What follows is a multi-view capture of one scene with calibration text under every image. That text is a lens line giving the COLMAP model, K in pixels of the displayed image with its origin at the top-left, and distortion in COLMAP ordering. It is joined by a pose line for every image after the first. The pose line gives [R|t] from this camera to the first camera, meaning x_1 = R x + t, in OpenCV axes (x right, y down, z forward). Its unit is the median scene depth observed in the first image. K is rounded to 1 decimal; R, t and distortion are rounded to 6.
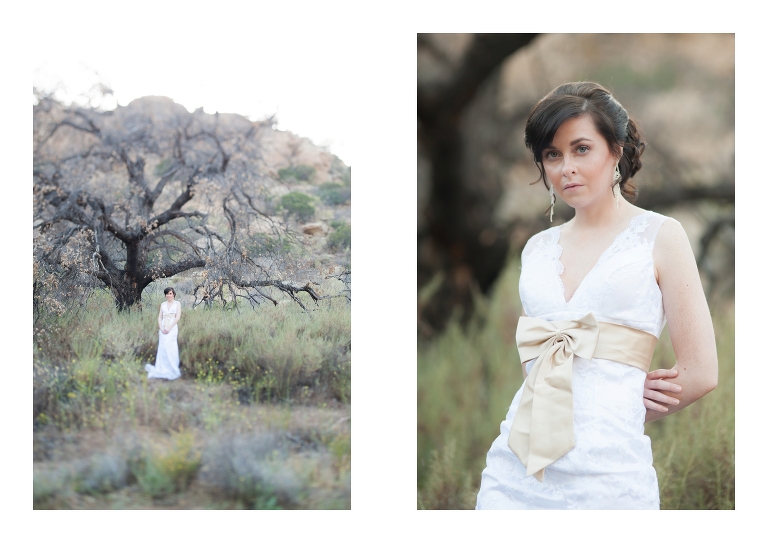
lens RADIAL K [[1287.5, 0, 389.2], [0, 1287.5, 271.2], [0, 0, 1]] dist [-0.296625, 0.000000]
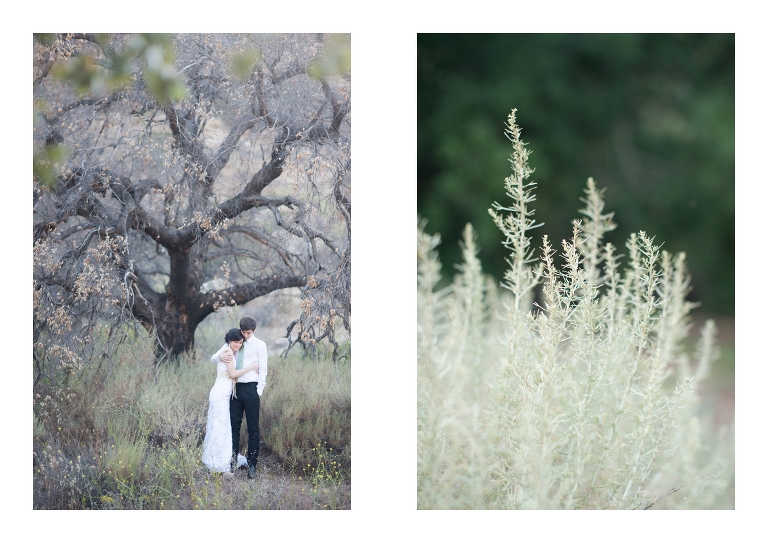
lens RADIAL K [[2681.6, 0, 380.3], [0, 2681.6, 270.2], [0, 0, 1]] dist [-0.711534, 0.000000]
pose [[0.994921, -0.006593, -0.100438, 0.020164], [0.007224, 0.999956, 0.005918, -0.021069], [0.100395, -0.006614, 0.994926, -0.269057]]
